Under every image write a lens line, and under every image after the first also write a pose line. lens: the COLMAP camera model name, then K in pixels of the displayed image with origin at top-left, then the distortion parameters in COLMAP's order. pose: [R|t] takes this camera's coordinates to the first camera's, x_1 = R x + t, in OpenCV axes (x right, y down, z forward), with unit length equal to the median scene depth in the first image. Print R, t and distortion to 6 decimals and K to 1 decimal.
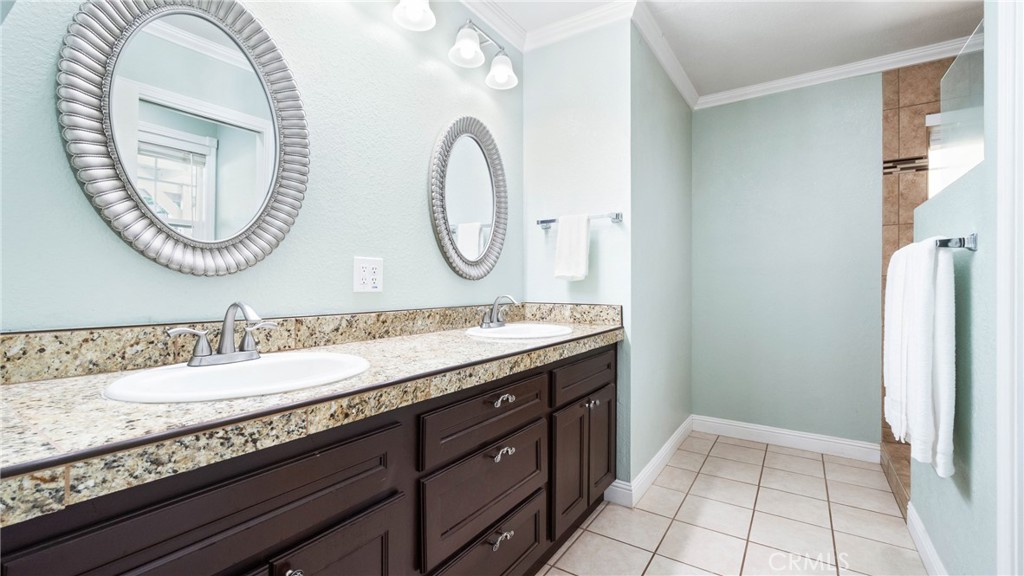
lens RADIAL K [[443.0, 0, 511.2], [0, 443.0, 284.7], [0, 0, 1]] dist [-0.000069, 0.000046]
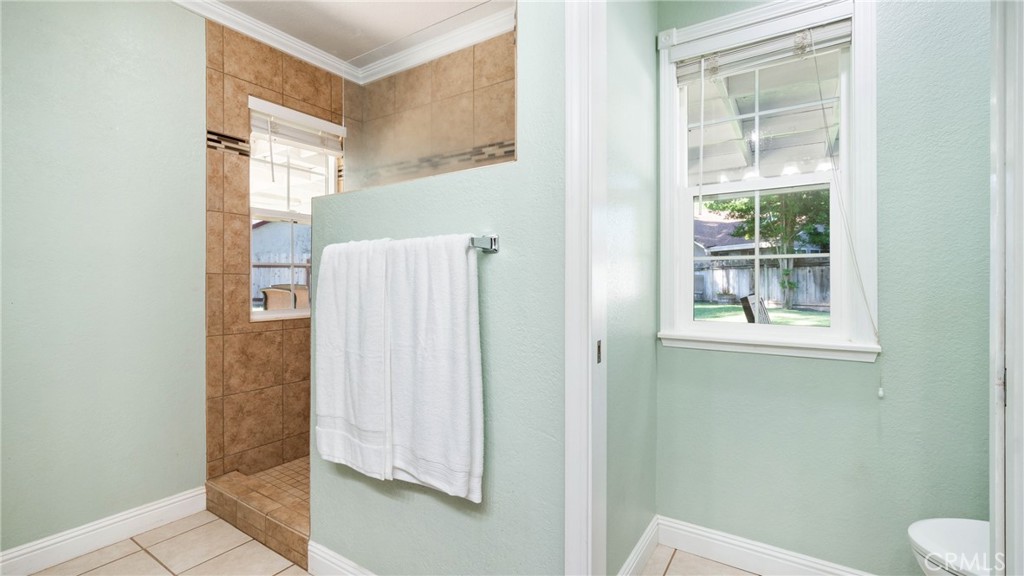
lens RADIAL K [[443.0, 0, 511.9], [0, 443.0, 282.2], [0, 0, 1]] dist [-0.000069, 0.000046]
pose [[0.000743, -0.000060, 1.000000, 0.038538], [0.001298, 0.999999, 0.000059, -0.003371], [-0.999999, 0.001298, 0.000743, 0.454826]]
